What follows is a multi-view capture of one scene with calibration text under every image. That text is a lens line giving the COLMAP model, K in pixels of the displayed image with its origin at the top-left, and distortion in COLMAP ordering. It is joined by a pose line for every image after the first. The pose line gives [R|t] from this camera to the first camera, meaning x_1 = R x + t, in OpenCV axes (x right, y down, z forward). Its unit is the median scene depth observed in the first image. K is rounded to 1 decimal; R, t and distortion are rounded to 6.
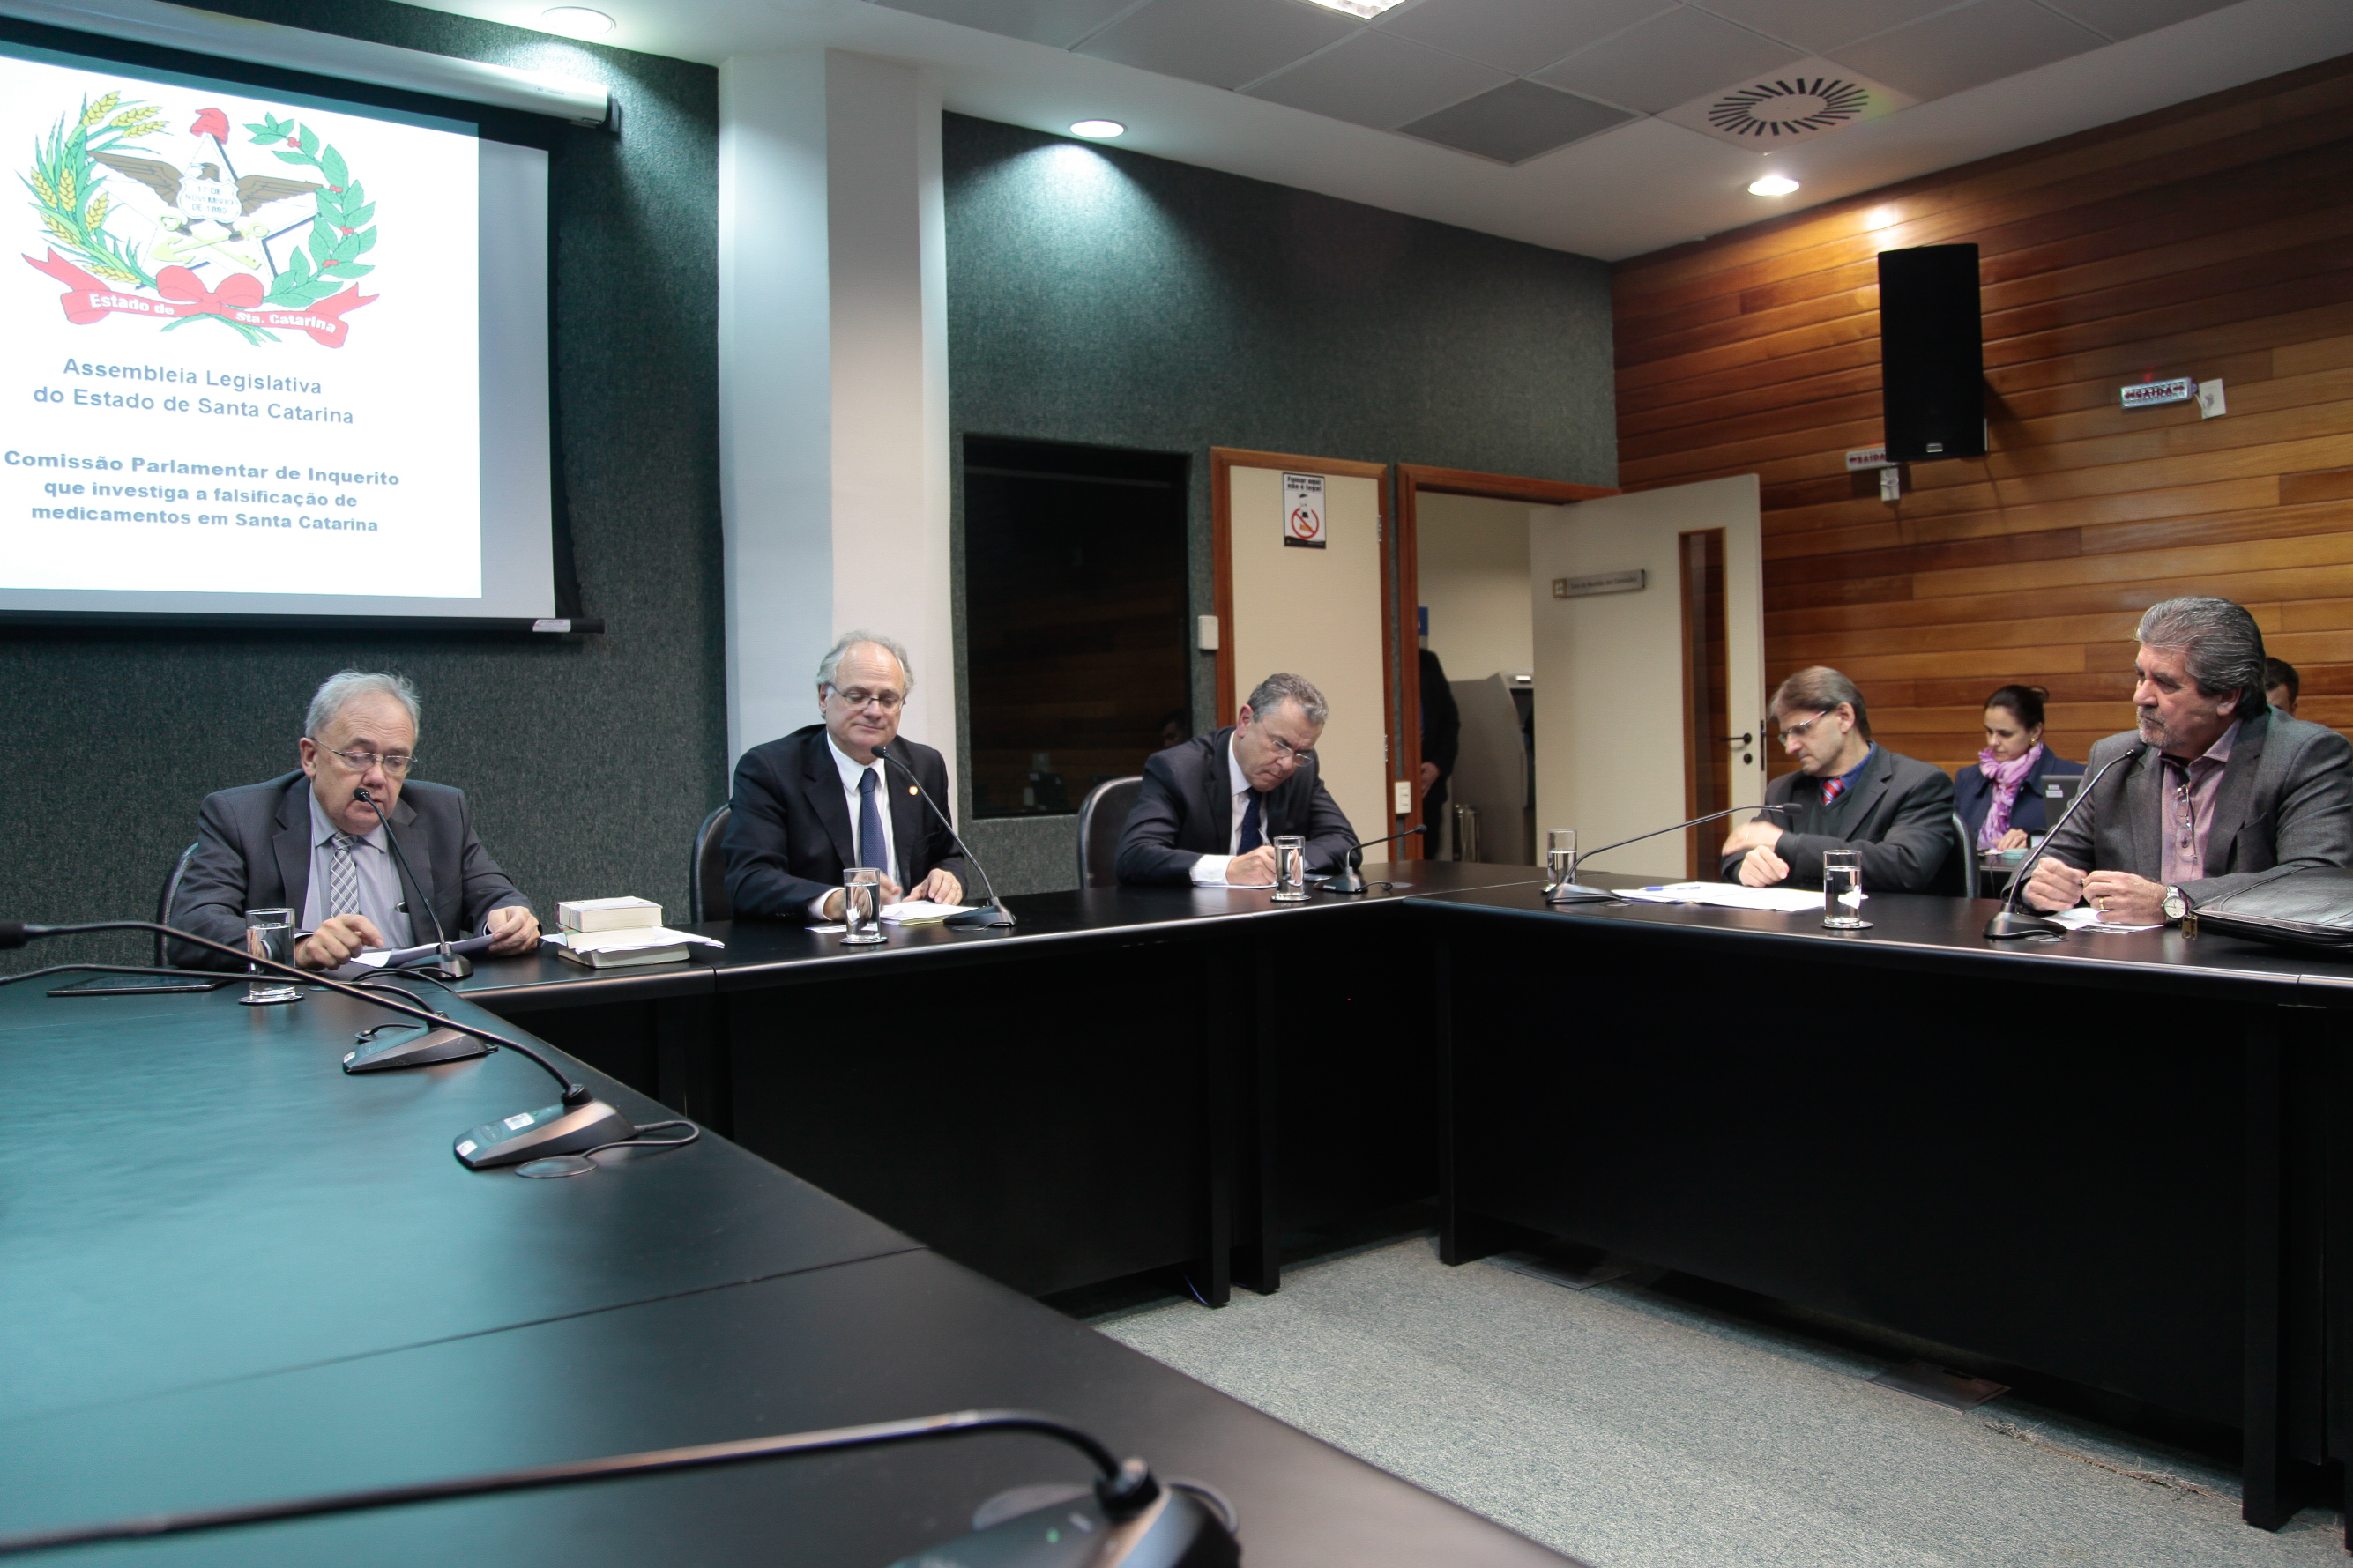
lens RADIAL K [[1674.8, 0, 1242.0], [0, 1674.8, 749.6], [0, 0, 1]] dist [-0.074005, 0.020684]
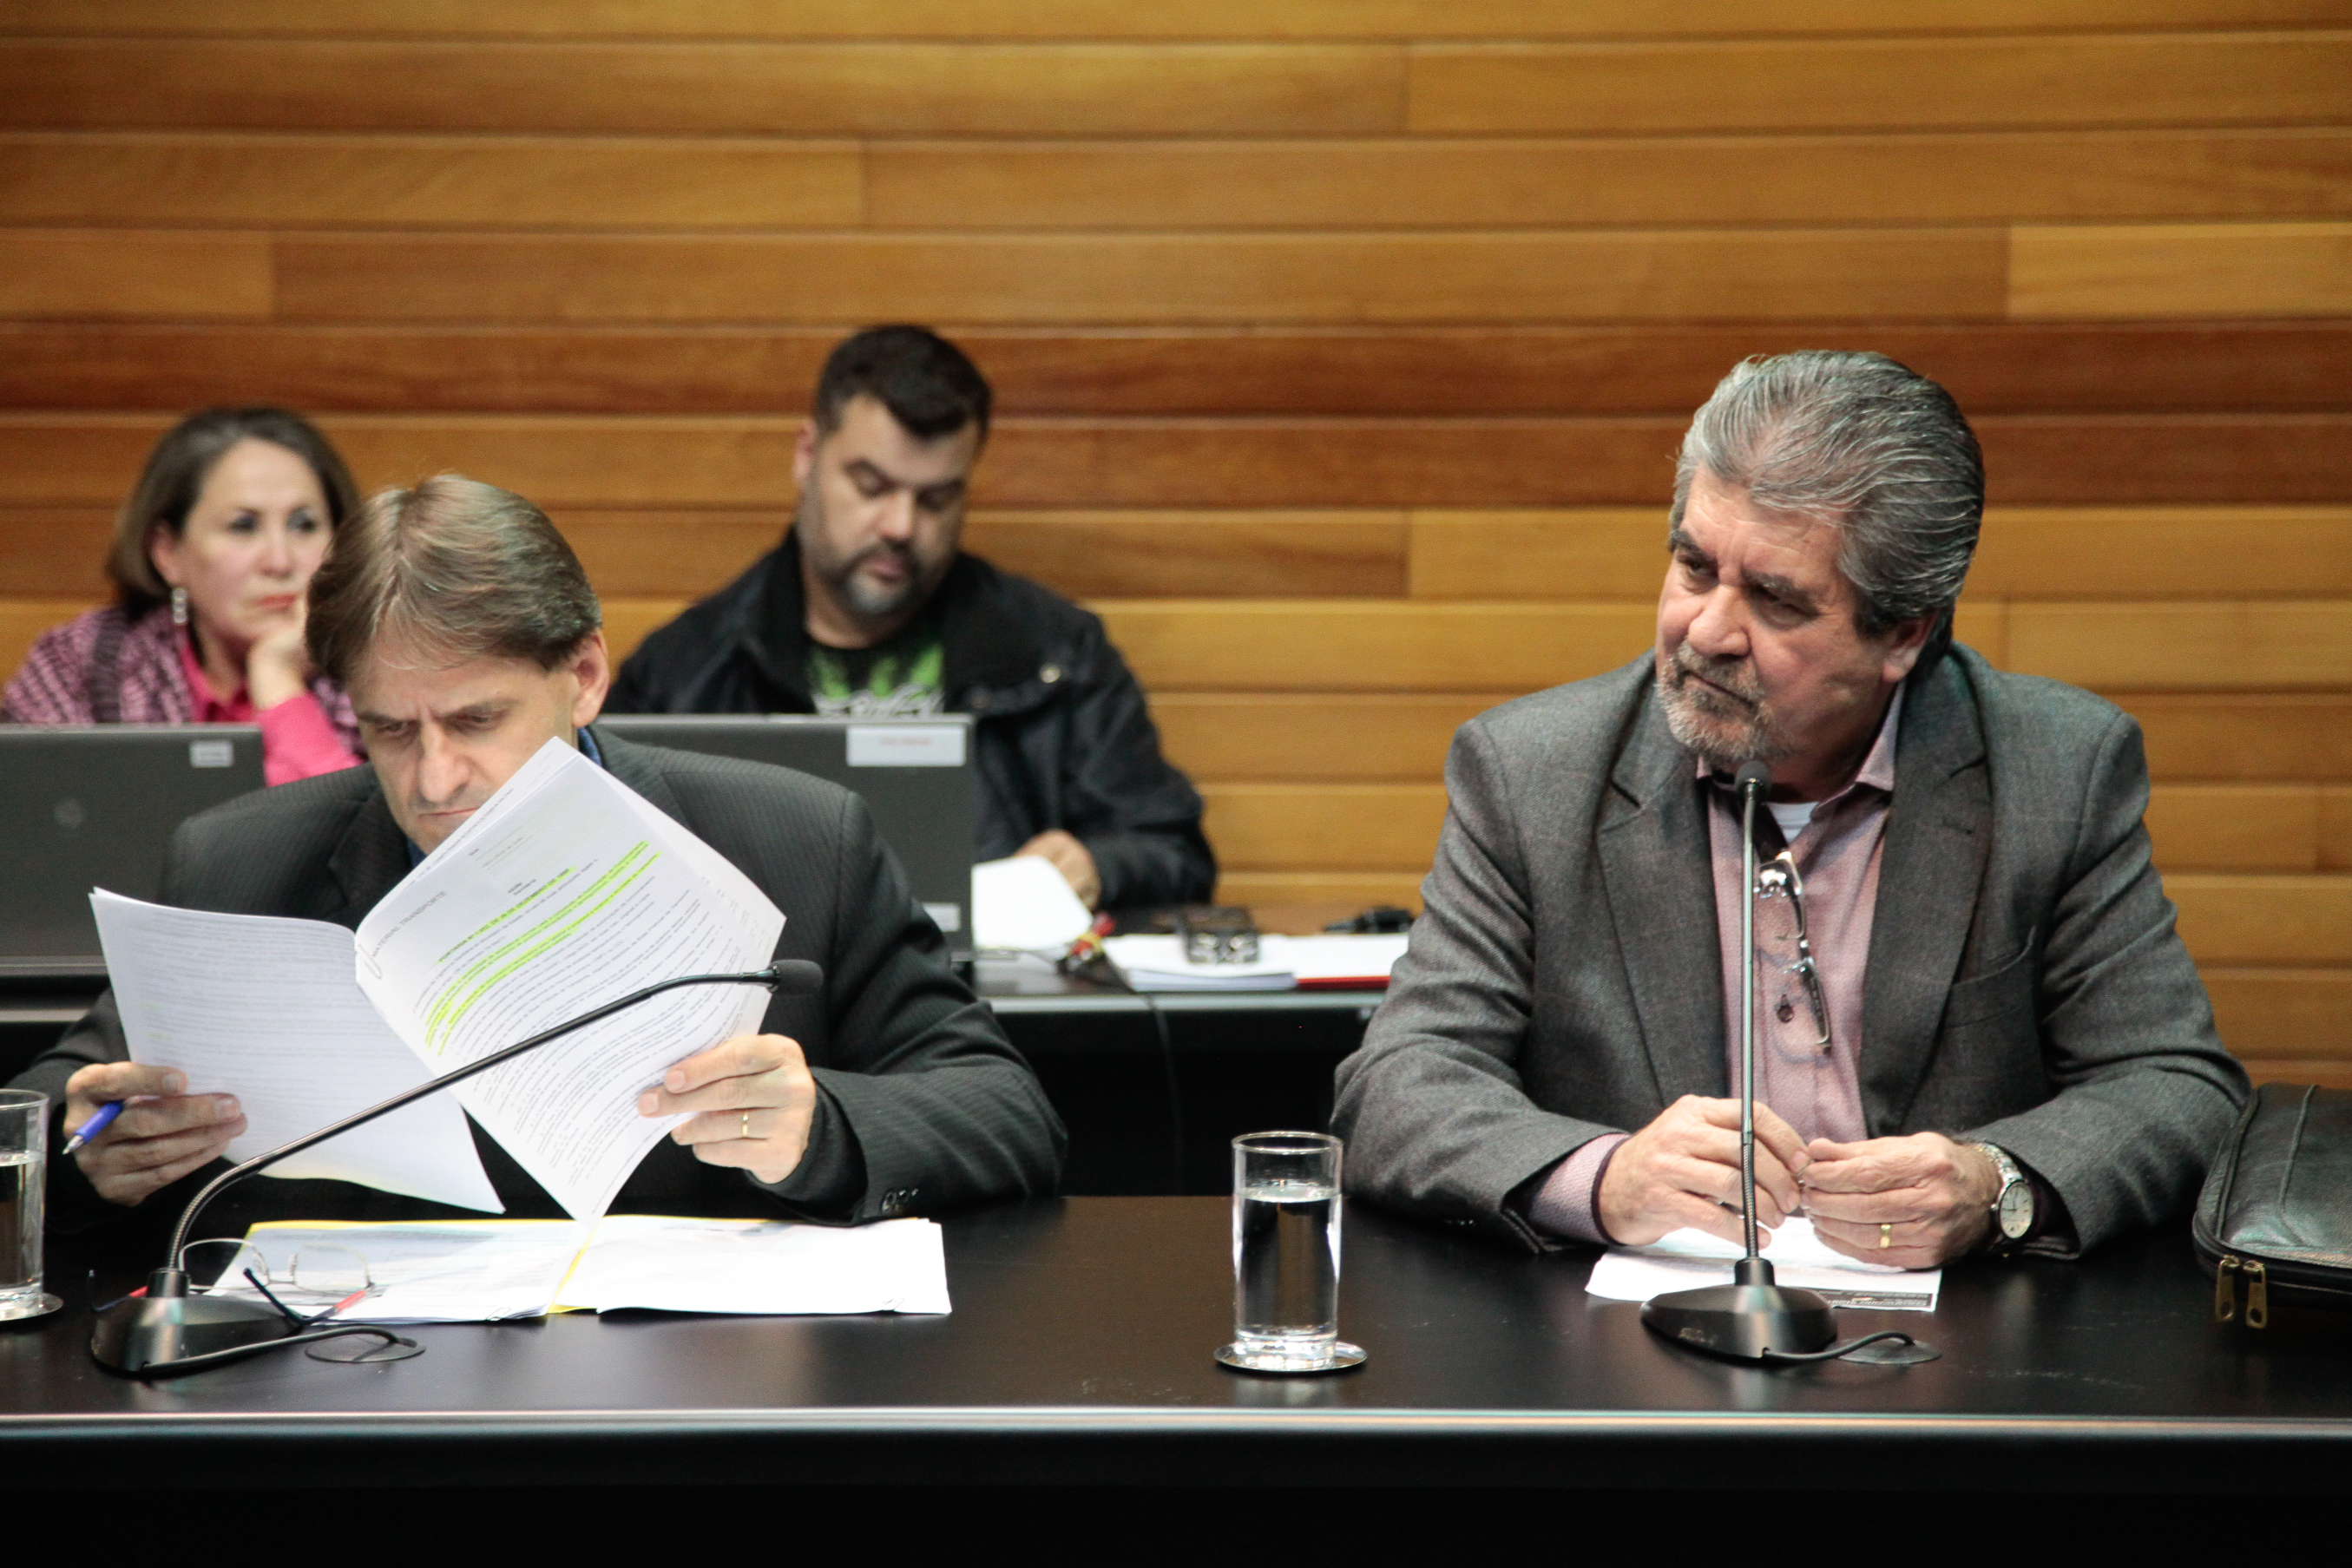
lens RADIAL K [[6330.3, 0, 1183.5], [0, 6330.3, 790.5], [0, 0, 1]] dist [0.614815, 0.000000]
pose [[0.632757, -0.062175, 0.771850, -0.362772], [-0.002323, 0.996614, 0.082185, -0.063867], [-0.774347, -0.053797, 0.630470, 0.092866]]
